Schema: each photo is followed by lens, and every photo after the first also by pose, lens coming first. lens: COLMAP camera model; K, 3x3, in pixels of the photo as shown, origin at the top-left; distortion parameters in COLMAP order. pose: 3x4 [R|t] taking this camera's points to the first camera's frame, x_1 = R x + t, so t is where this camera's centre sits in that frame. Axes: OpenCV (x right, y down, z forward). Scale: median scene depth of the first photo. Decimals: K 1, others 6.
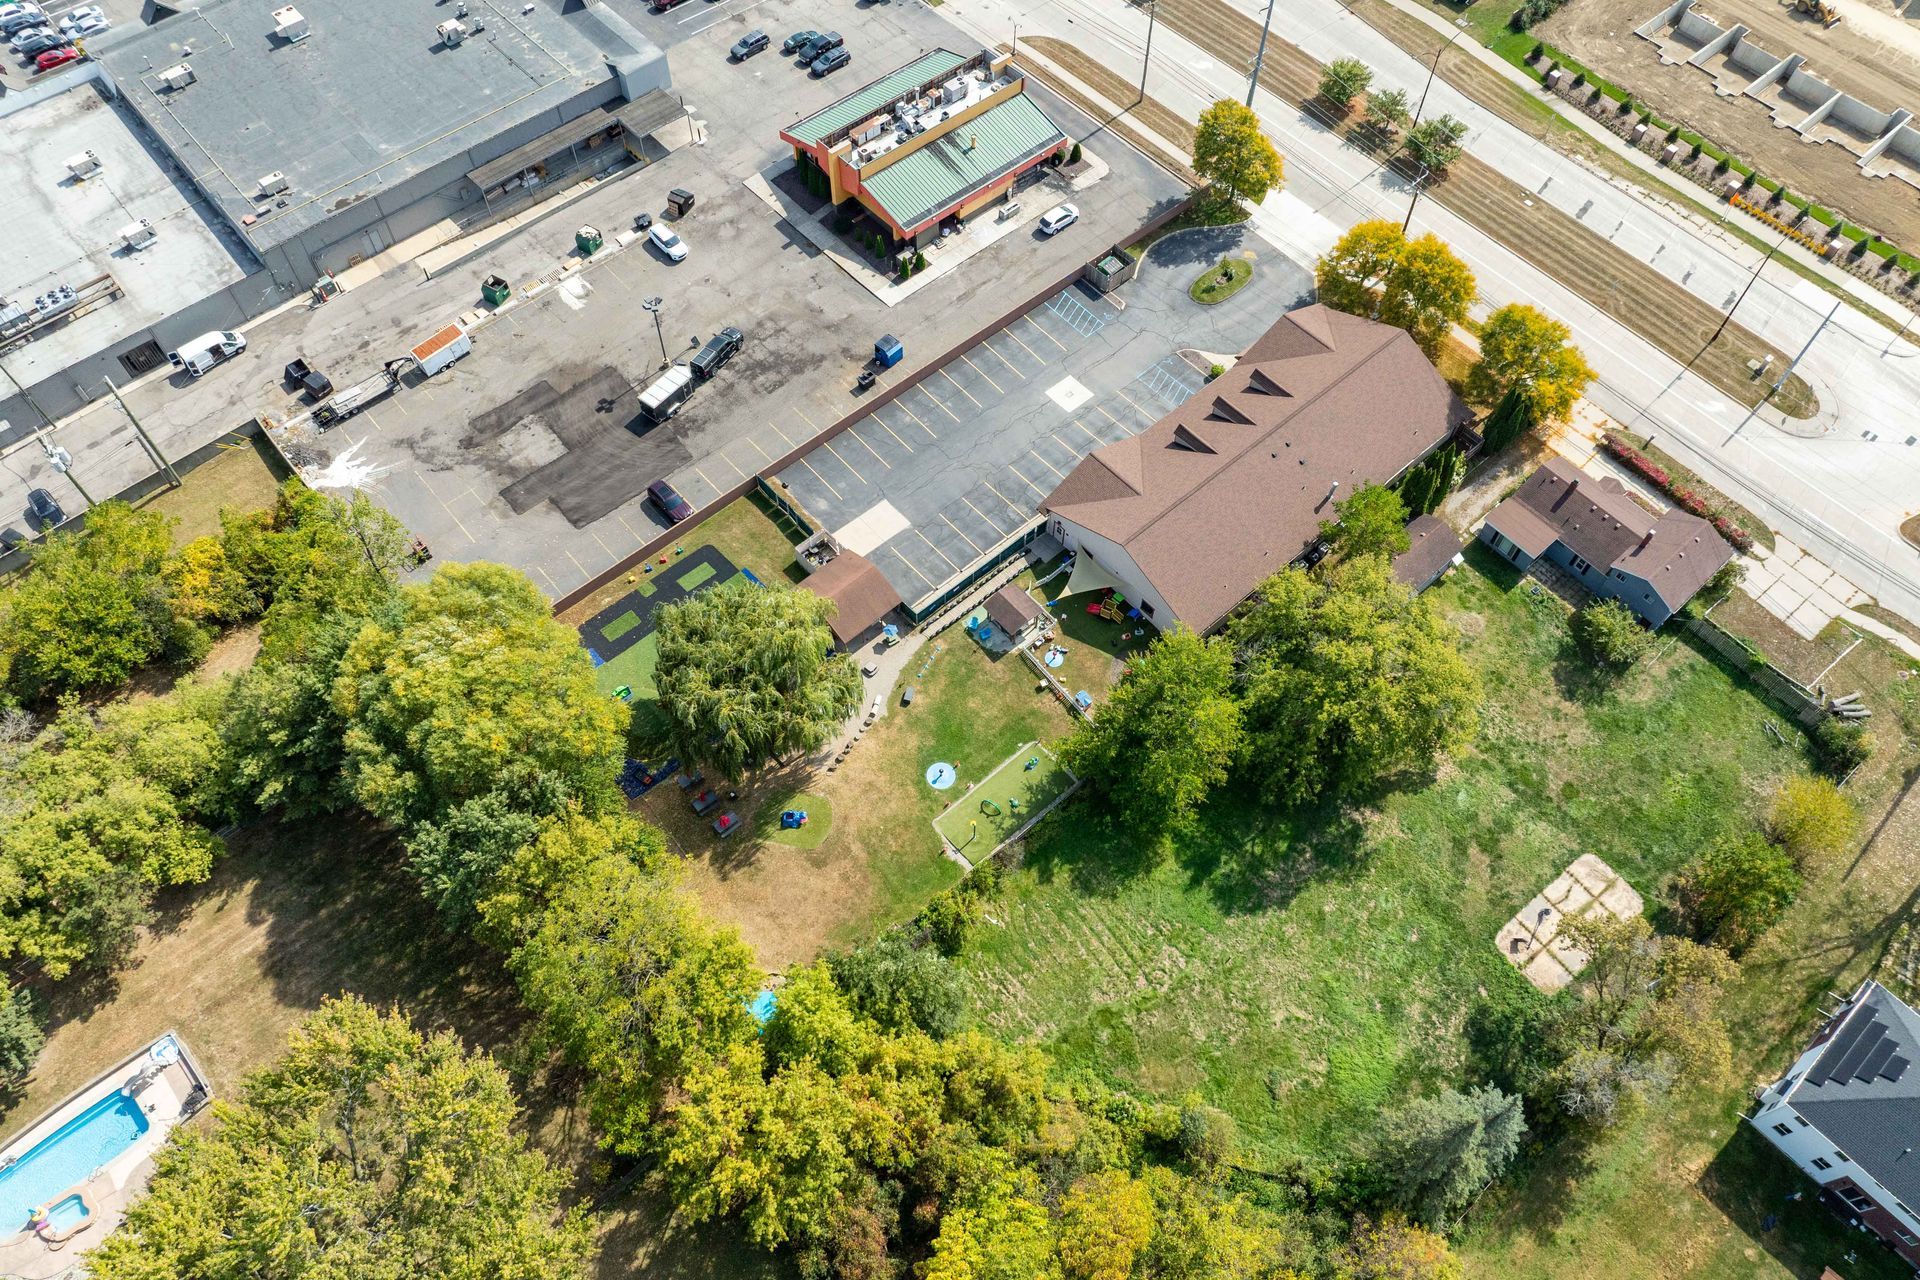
lens RADIAL K [[1351.1, 0, 970.2], [0, 1351.1, 628.4], [0, 0, 1]] dist [-0.045315, 0.012561]
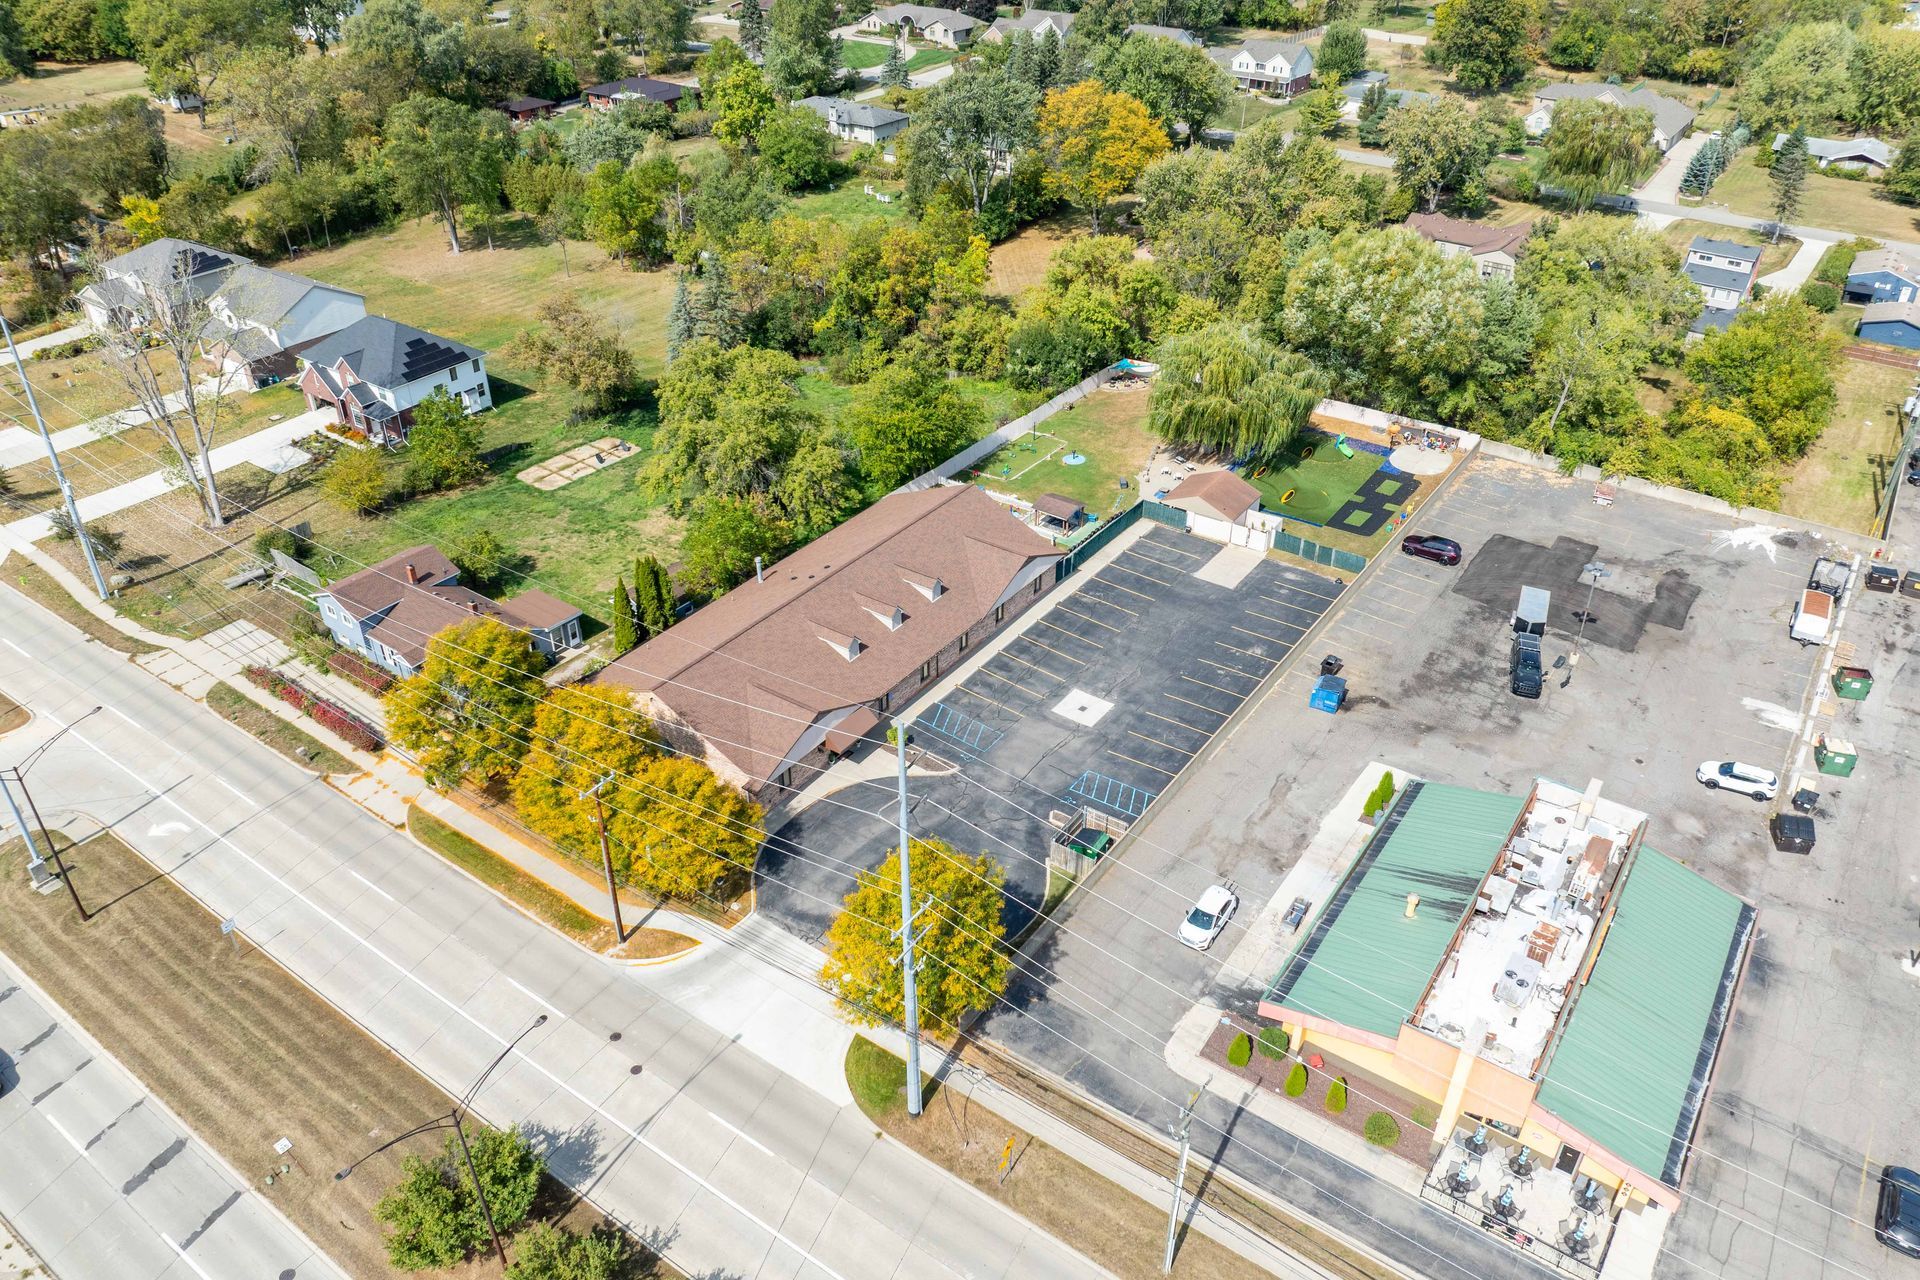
lens RADIAL K [[1351.1, 0, 965.8], [0, 1351.1, 639.7], [0, 0, 1]] dist [-0.045315, 0.012561]
pose [[-0.972953, 0.113276, -0.201325, 0.292455], [-0.202895, -0.002377, 0.979198, -0.924160], [0.110441, 0.993561, 0.025296, 0.946049]]
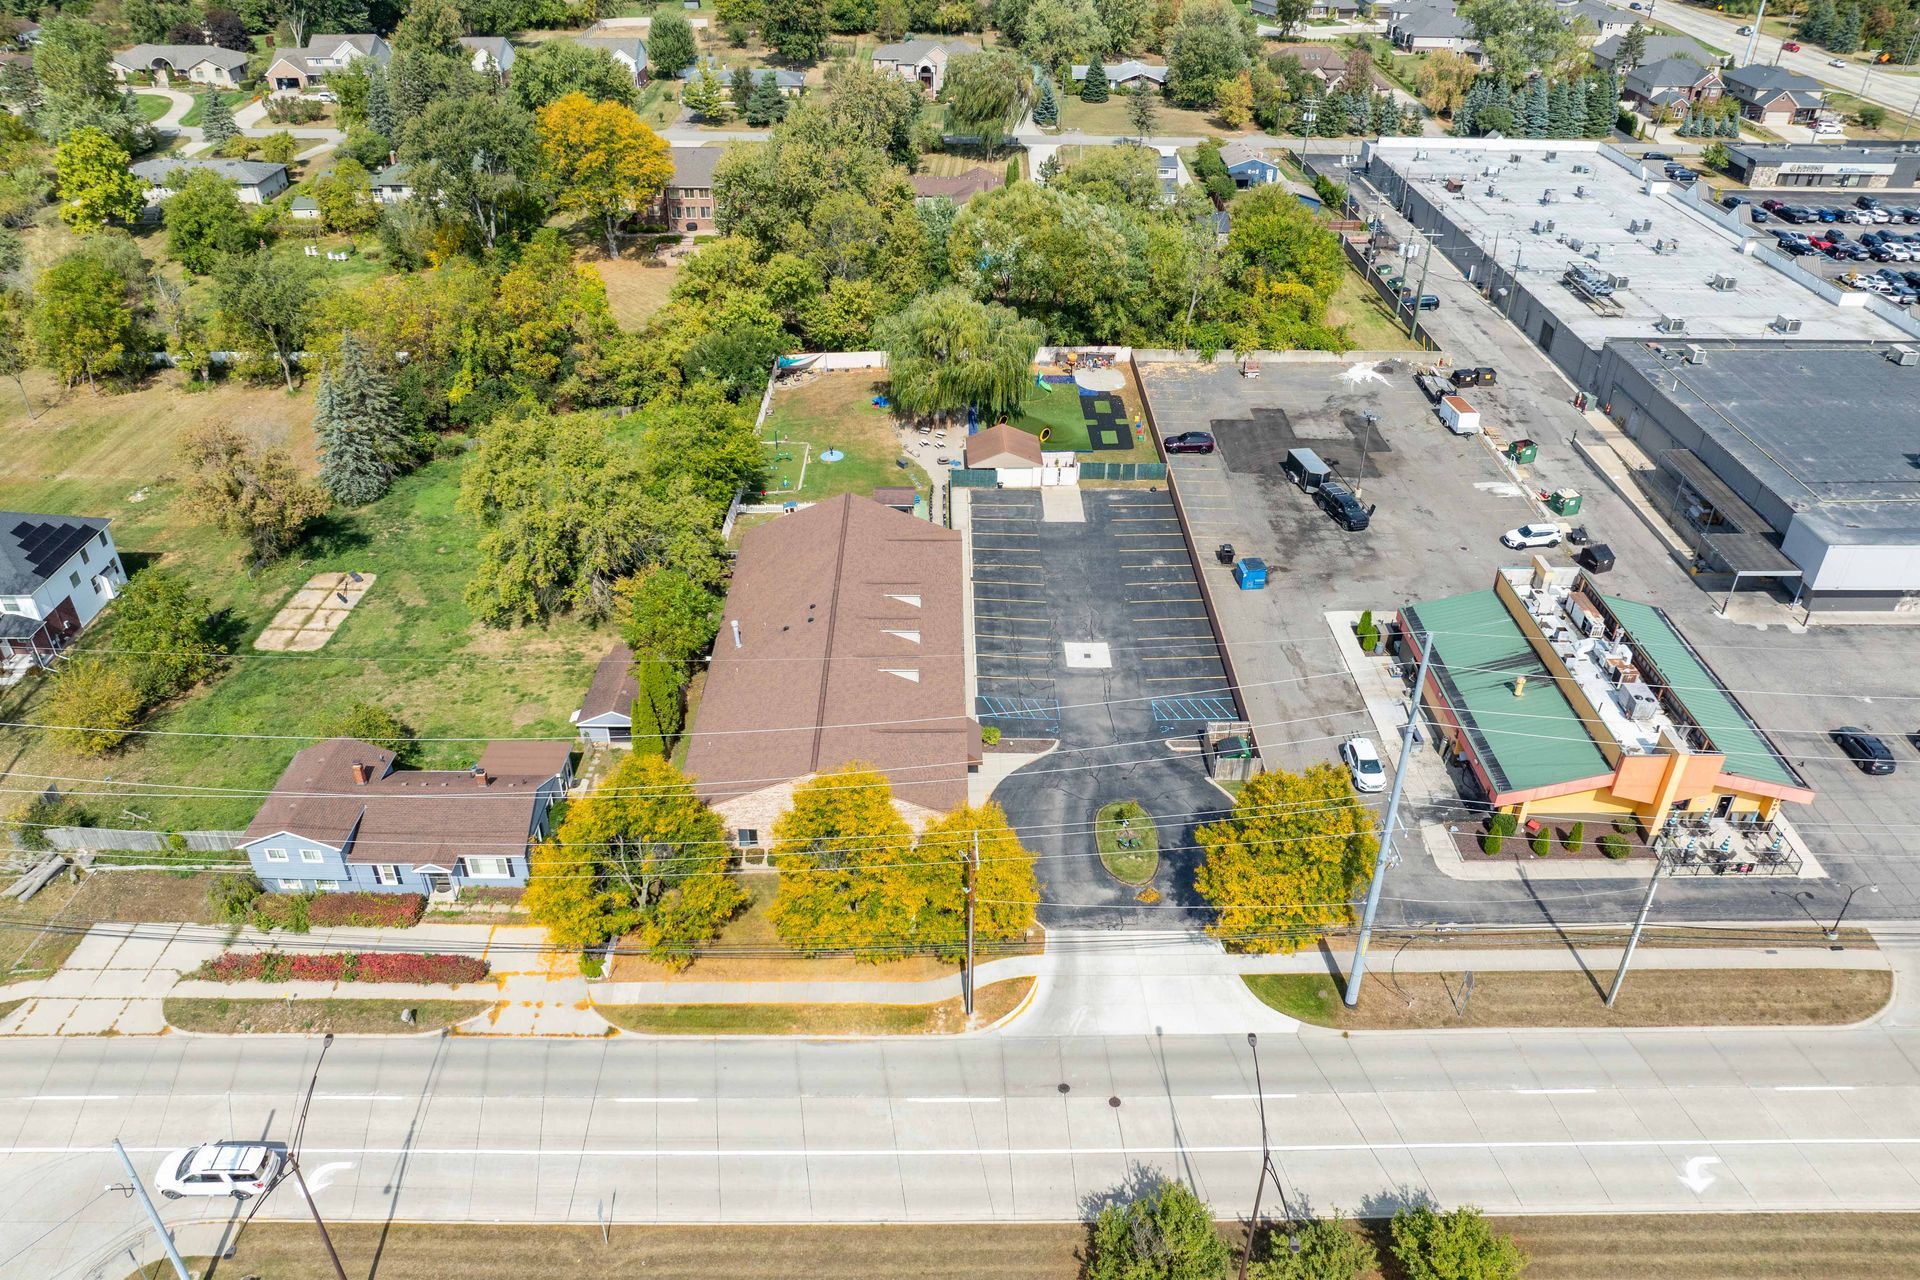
lens RADIAL K [[1351.1, 0, 965.1], [0, 1351.1, 637.5], [0, 0, 1]] dist [-0.045315, 0.012561]
pose [[-0.654152, 0.397998, -0.643182, 0.650922], [-0.648625, 0.142231, 0.747700, -0.747108], [0.389064, 0.906293, 0.165111, 0.836781]]
